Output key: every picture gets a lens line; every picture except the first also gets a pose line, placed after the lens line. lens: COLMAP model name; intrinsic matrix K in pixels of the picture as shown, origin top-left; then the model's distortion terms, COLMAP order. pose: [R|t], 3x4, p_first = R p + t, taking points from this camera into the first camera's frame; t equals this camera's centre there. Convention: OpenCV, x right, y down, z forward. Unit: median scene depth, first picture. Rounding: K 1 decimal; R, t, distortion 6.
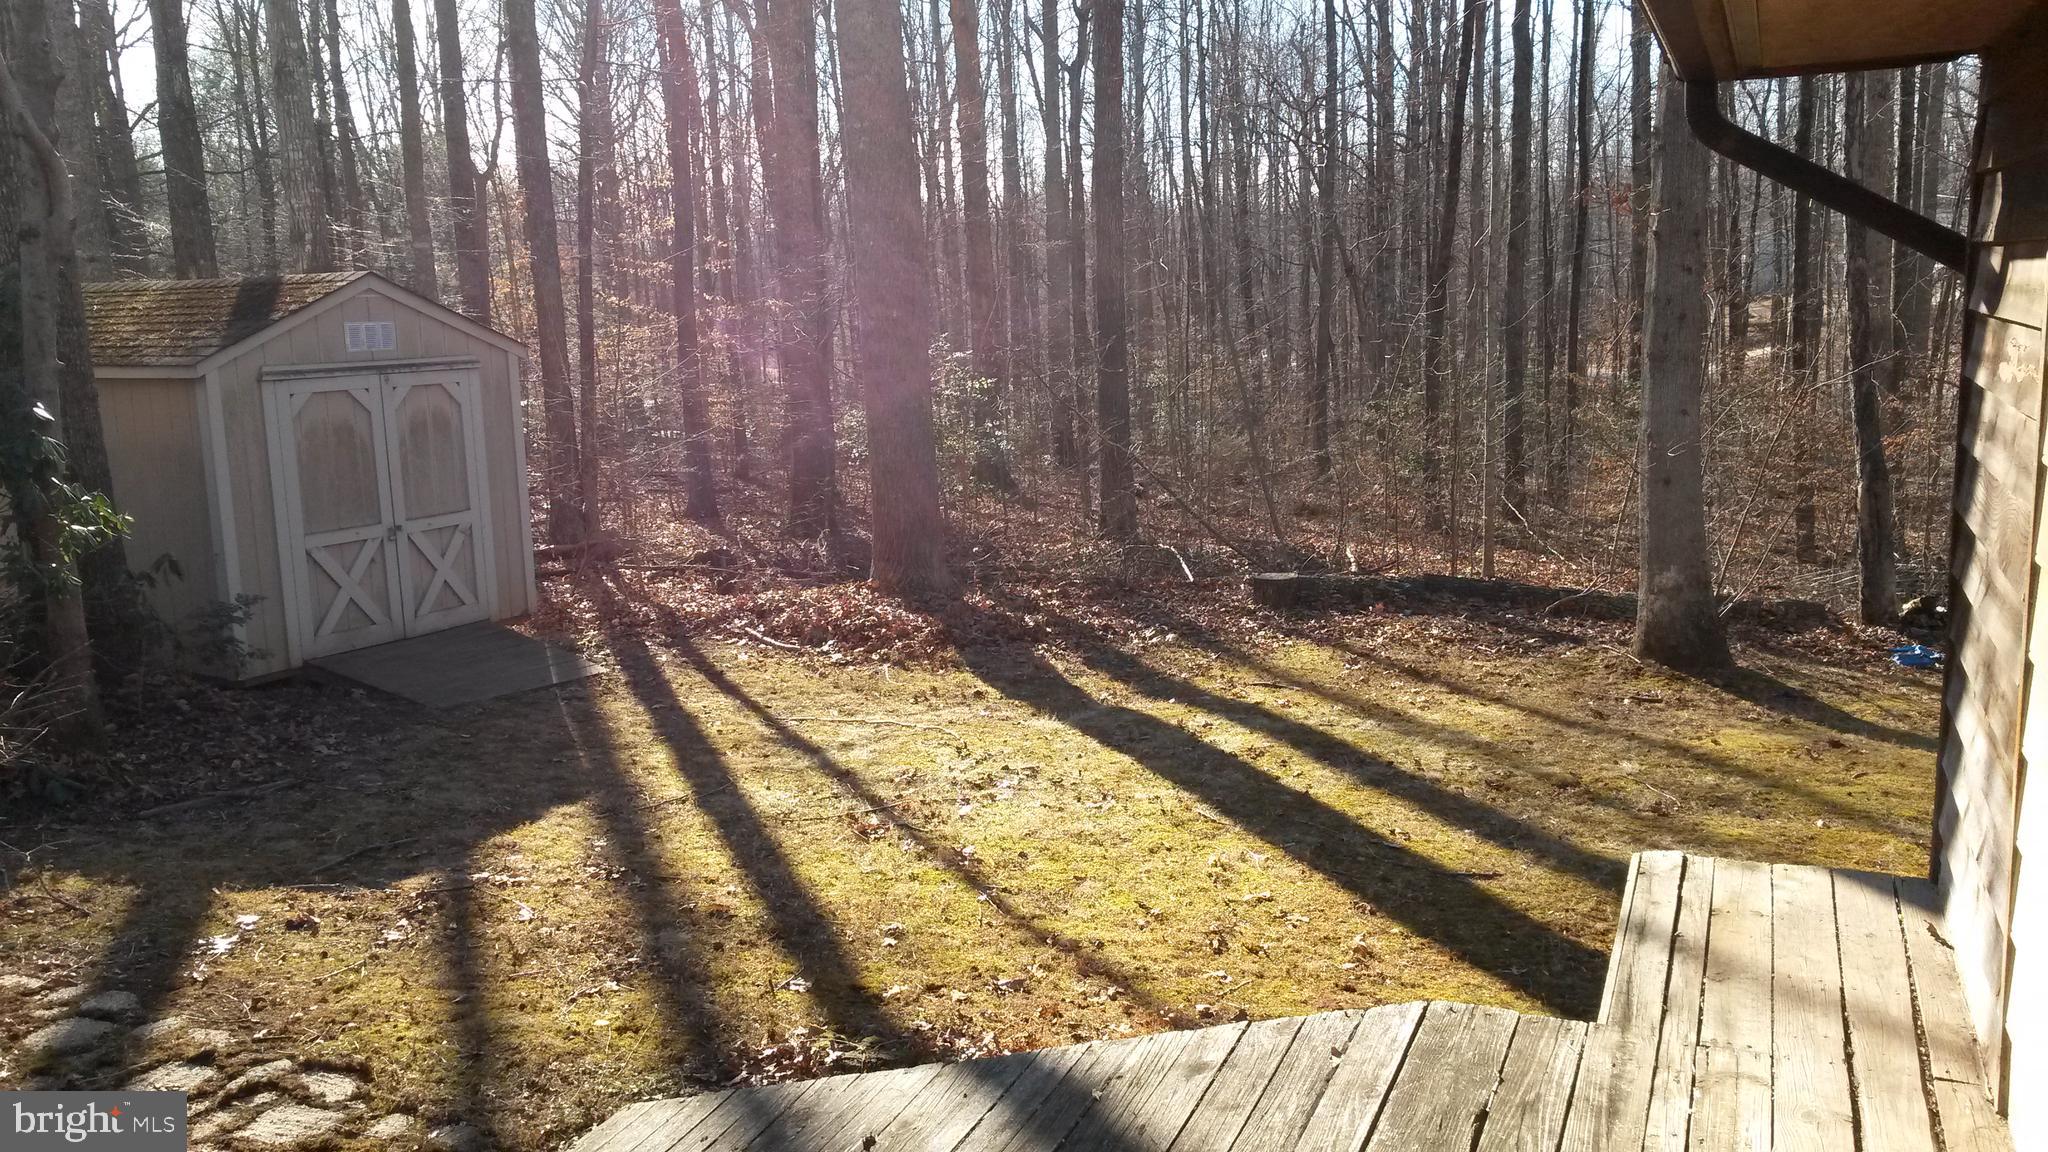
lens RADIAL K [[1675.5, 0, 1020.2], [0, 1675.5, 577.9], [0, 0, 1]] dist [0.018448, 0.004058]
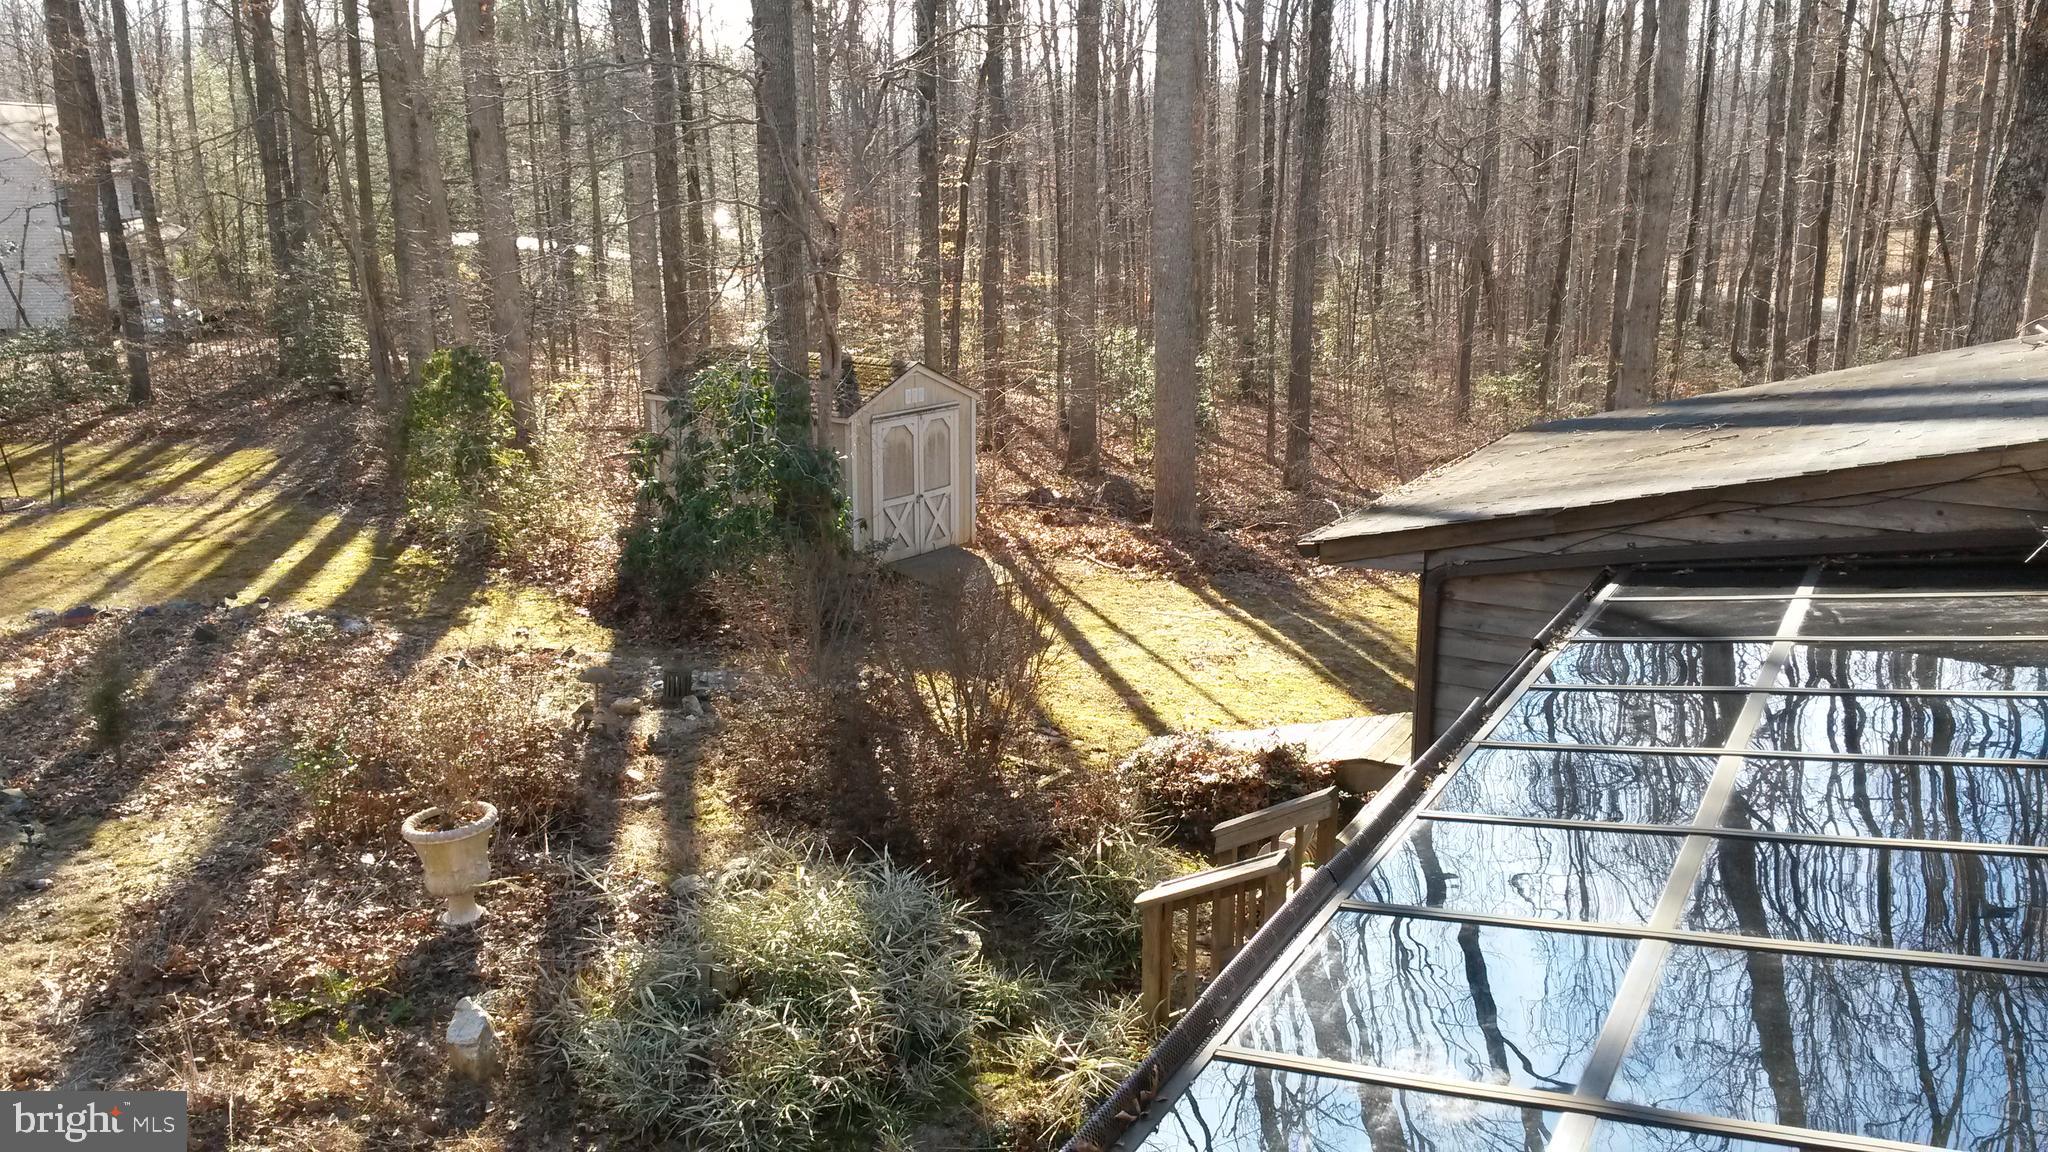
lens RADIAL K [[1675.5, 0, 1031.2], [0, 1675.5, 570.8], [0, 0, 1]] dist [0.018448, 0.004058]
pose [[0.995138, 0.058192, -0.079467, -0.119189], [-0.052238, 0.995811, 0.075049, -0.118378], [0.083501, -0.070533, 0.994008, -1.082818]]
